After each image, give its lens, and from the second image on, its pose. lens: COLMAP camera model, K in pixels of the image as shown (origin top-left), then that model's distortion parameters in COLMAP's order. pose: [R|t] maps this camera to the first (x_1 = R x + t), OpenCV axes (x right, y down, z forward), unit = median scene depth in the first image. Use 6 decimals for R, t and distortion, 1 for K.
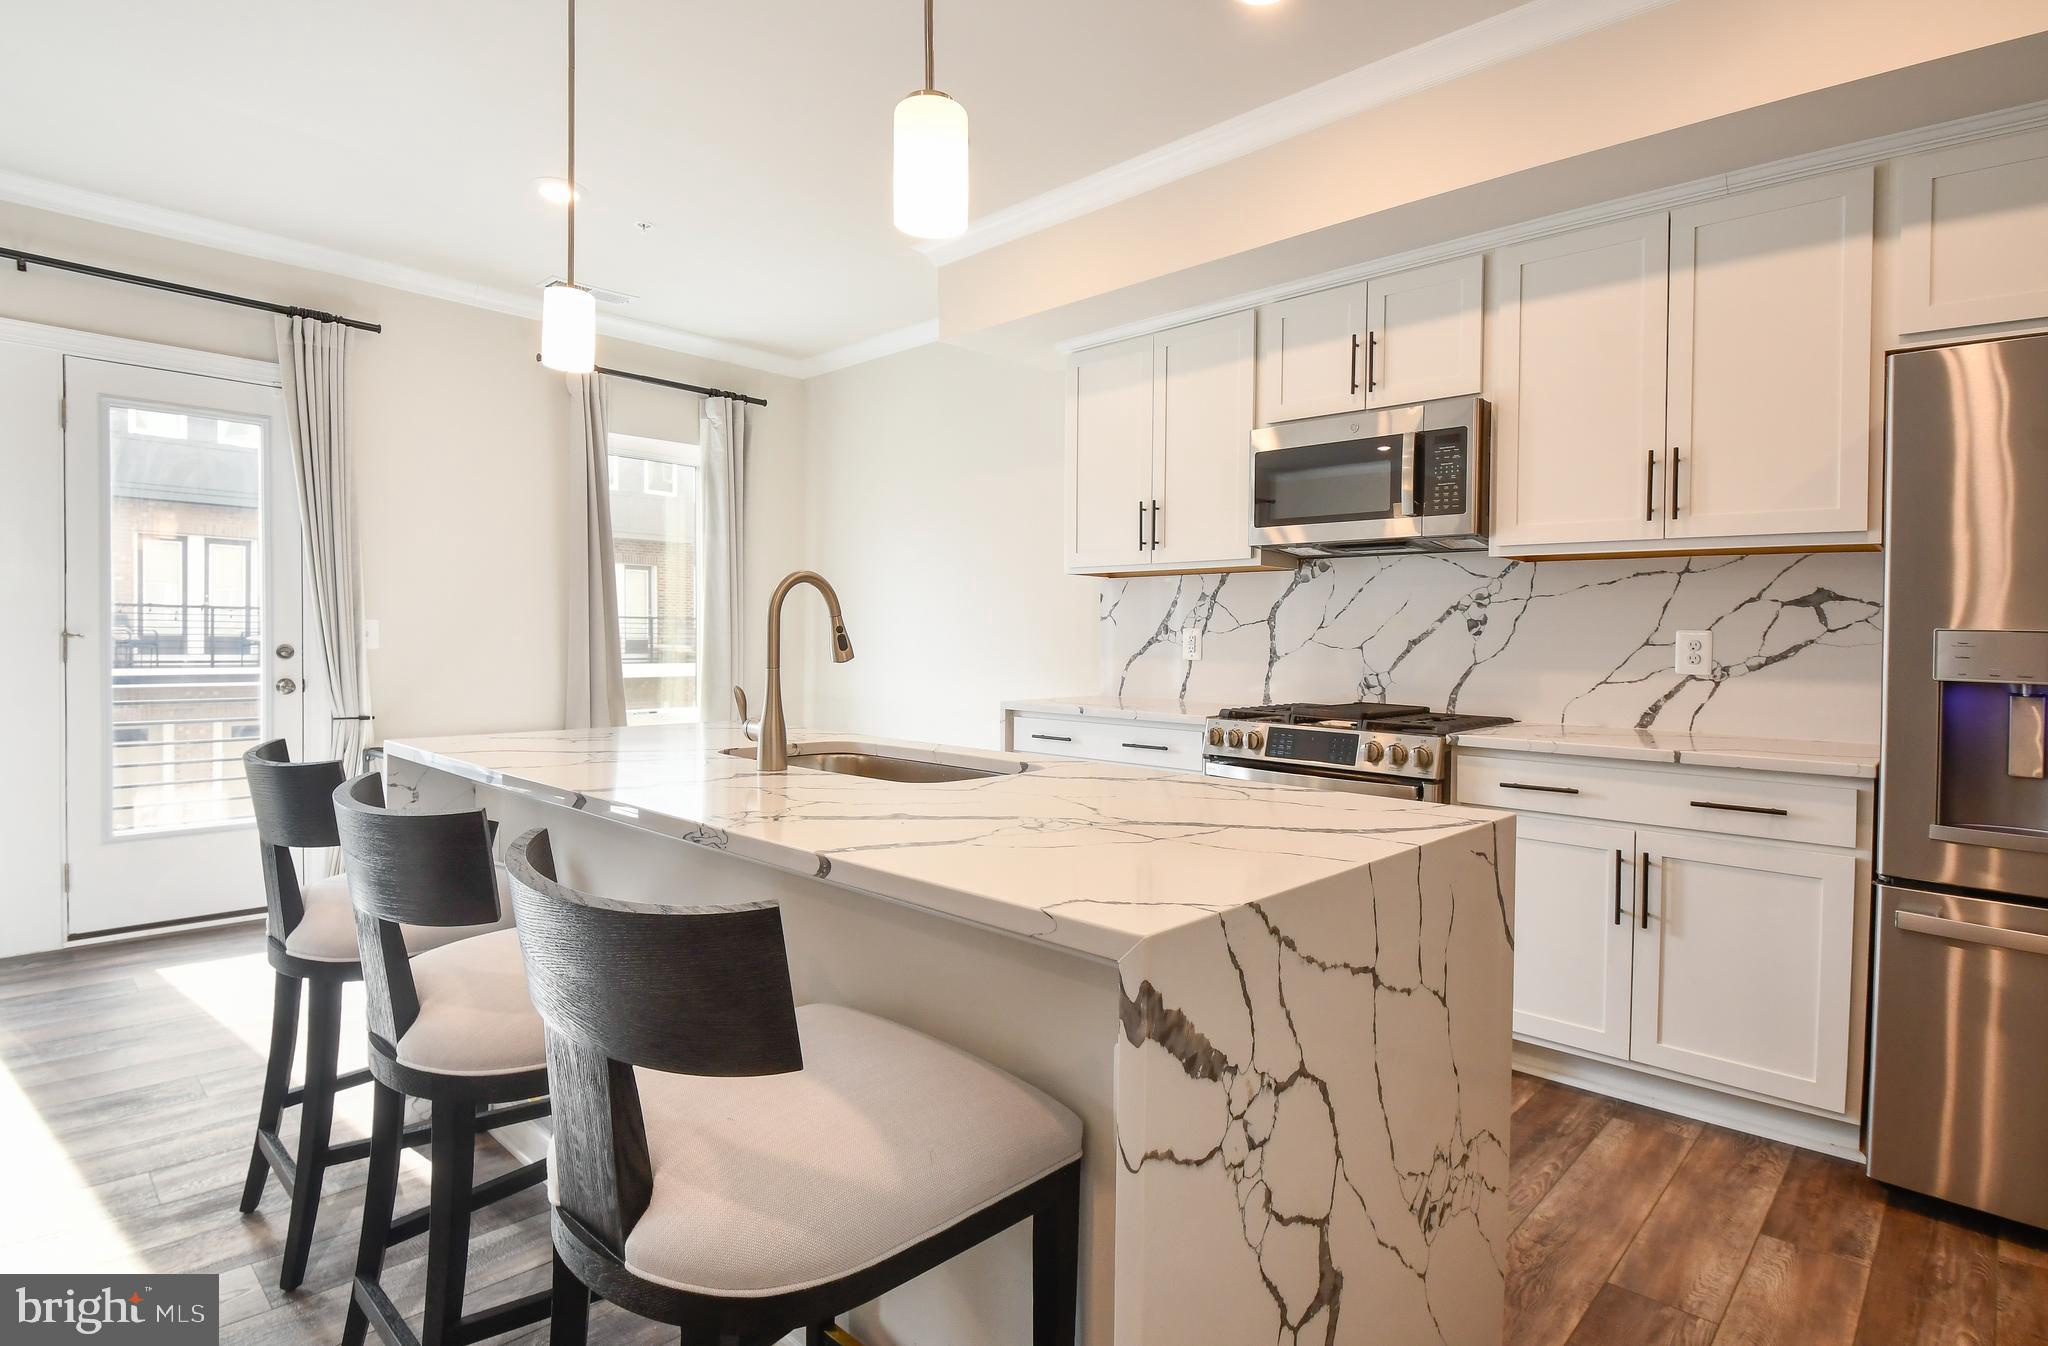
lens RADIAL K [[1027.6, 0, 998.6], [0, 1027.6, 656.6], [0, 0, 1]] dist [0.007559, -0.010228]
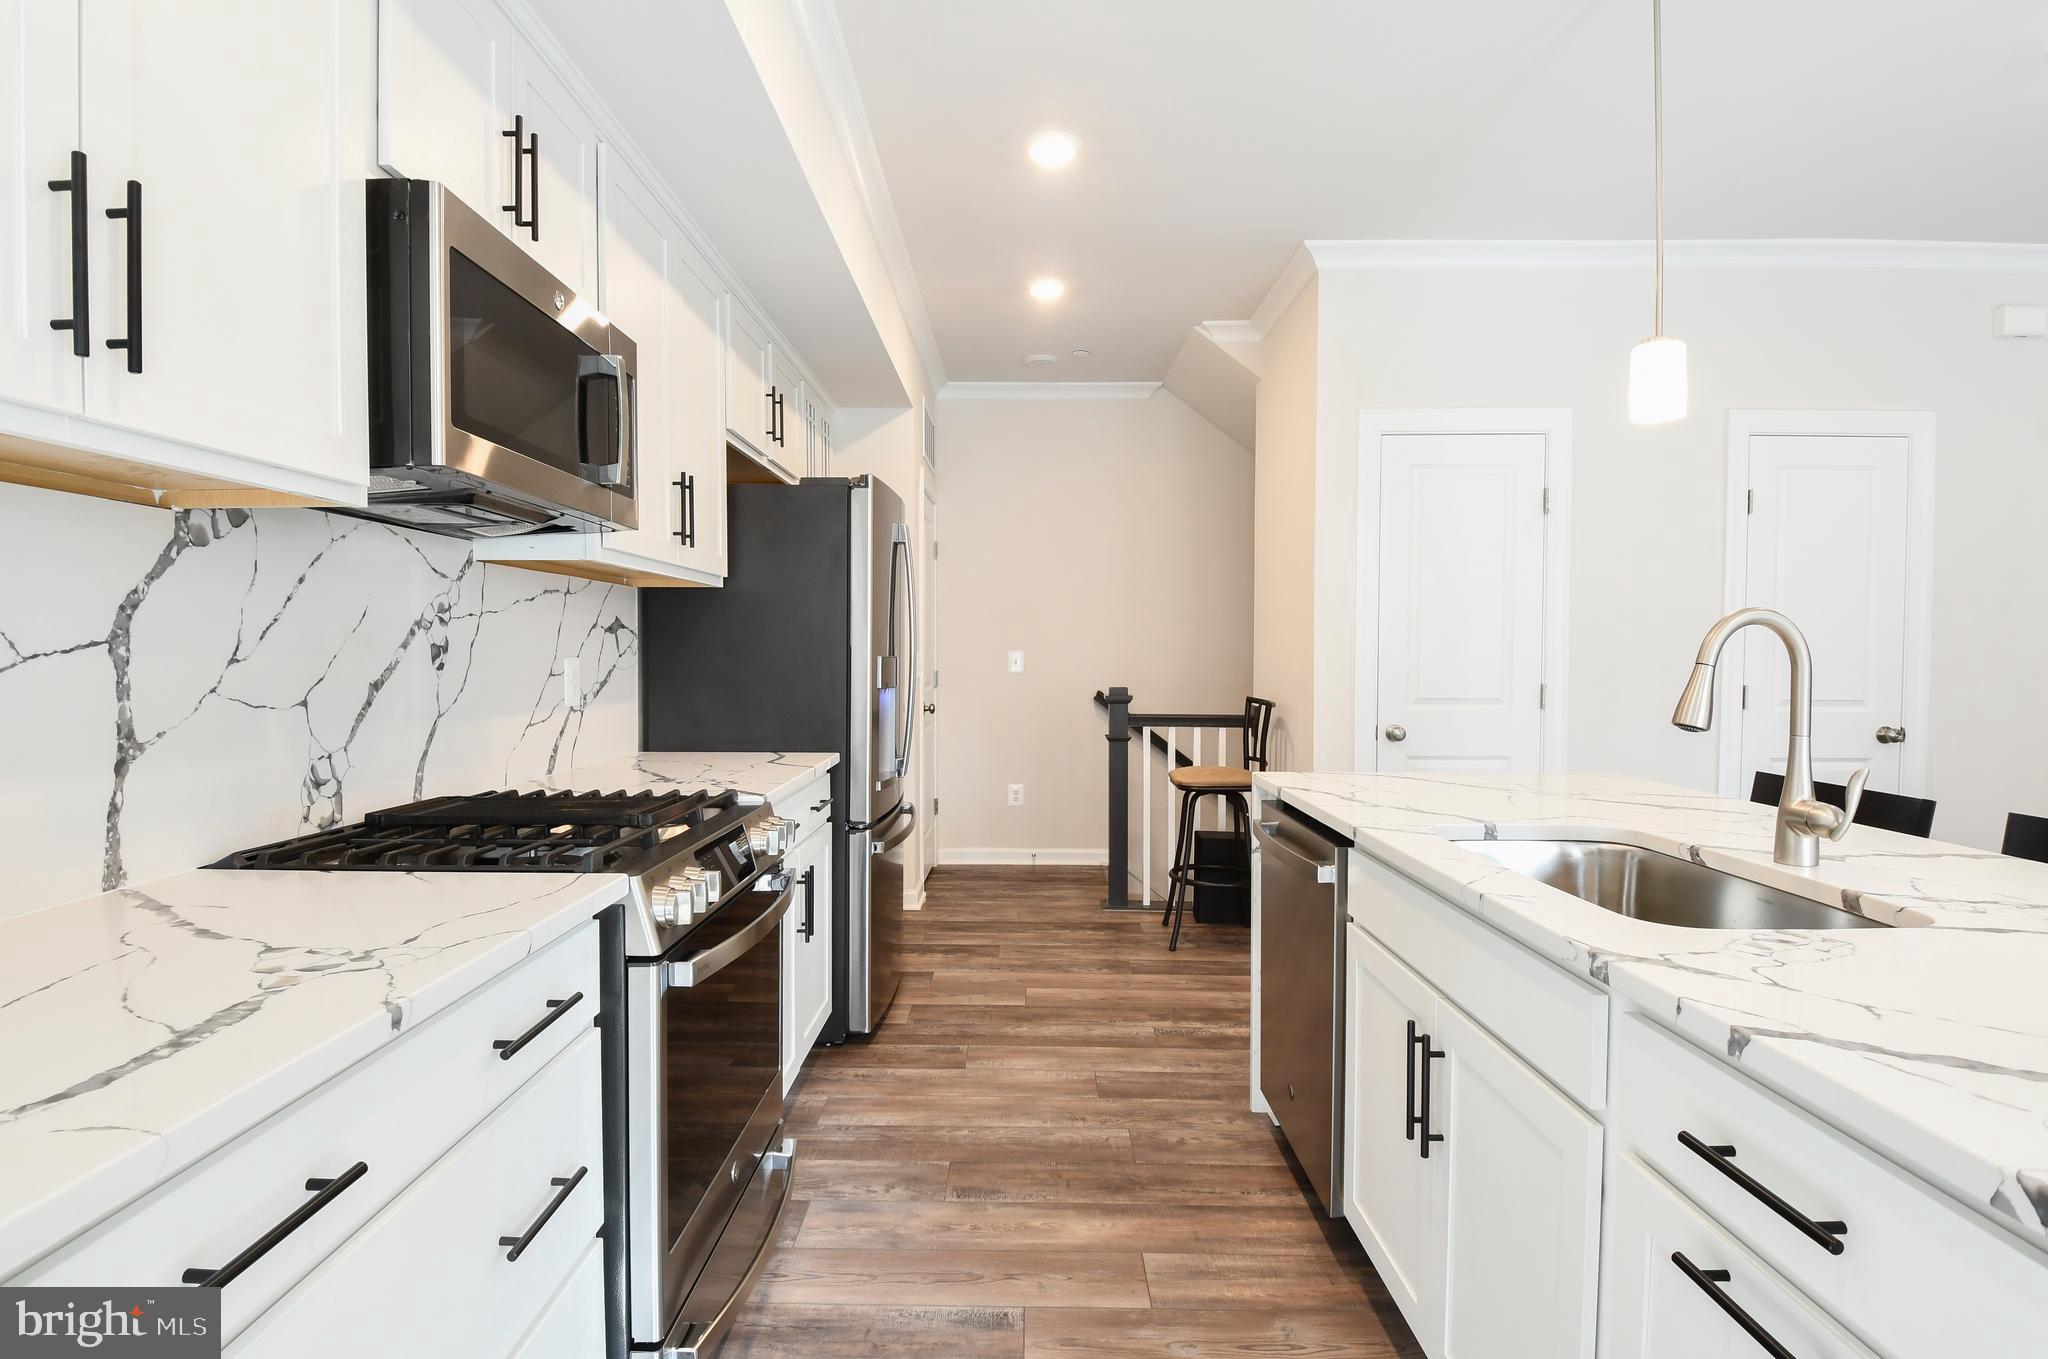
lens RADIAL K [[1027.6, 0, 1008.9], [0, 1027.6, 687.3], [0, 0, 1]] dist [0.007559, -0.010228]
pose [[-0.684525, -0.040994, 0.727836, -0.213942], [0.003157, 0.998242, 0.059193, -0.044954], [-0.728983, 0.042817, -0.683192, 1.149866]]
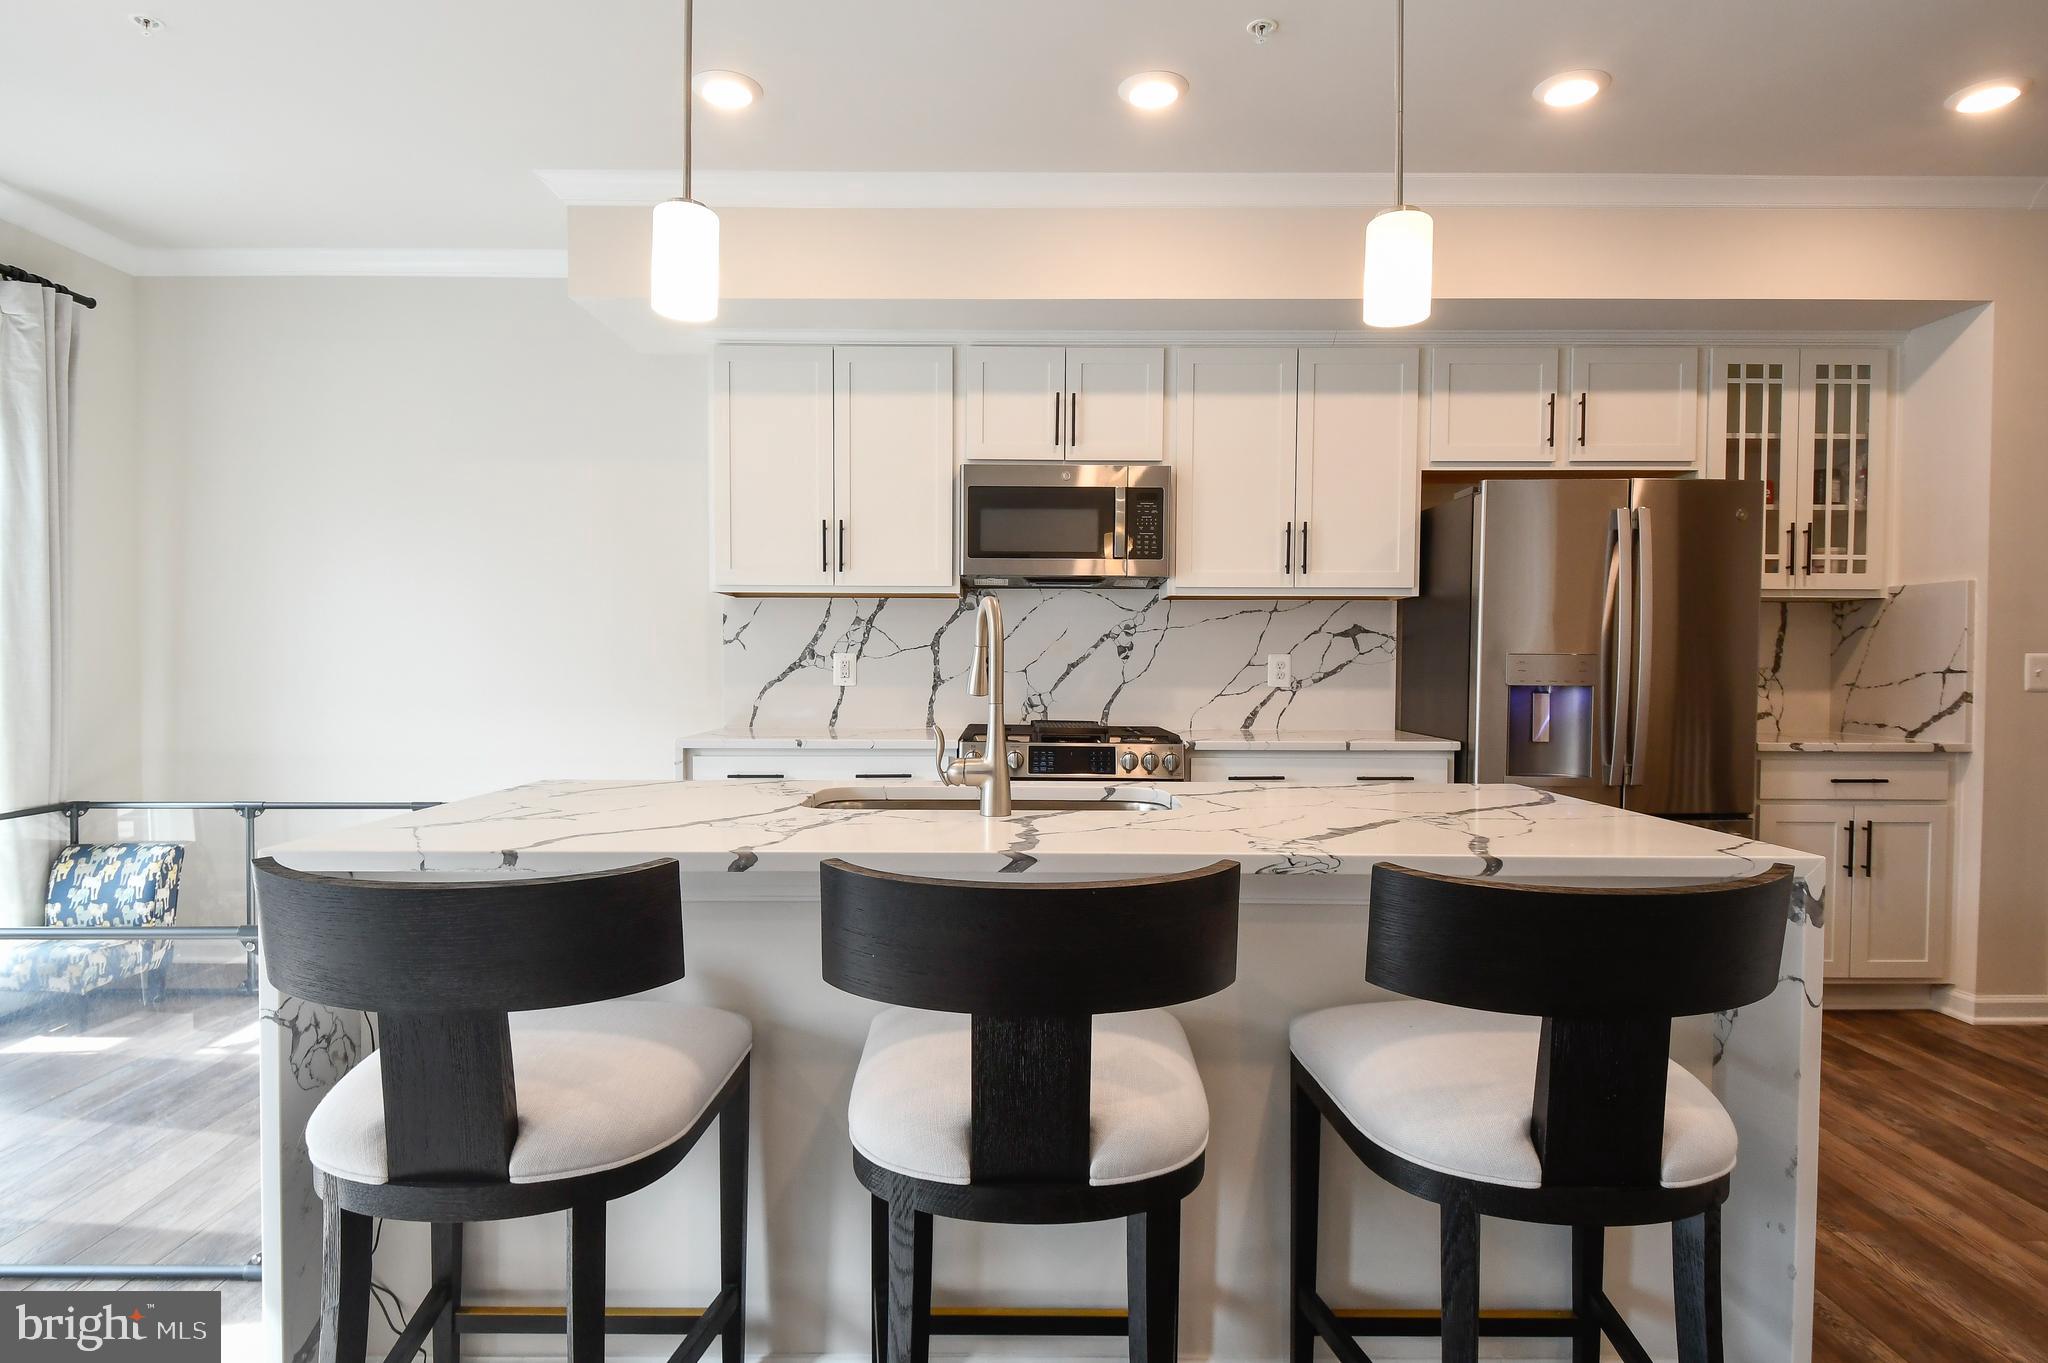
lens RADIAL K [[1081.5, 0, 1005.4], [0, 1081.5, 677.4], [0, 0, 1]] dist [0.018341, -0.018331]
pose [[0.725557, -0.019262, 0.687892, -0.487378], [0.018399, 0.999794, 0.008590, -0.012694], [-0.687916, 0.006425, 0.725762, 0.183325]]
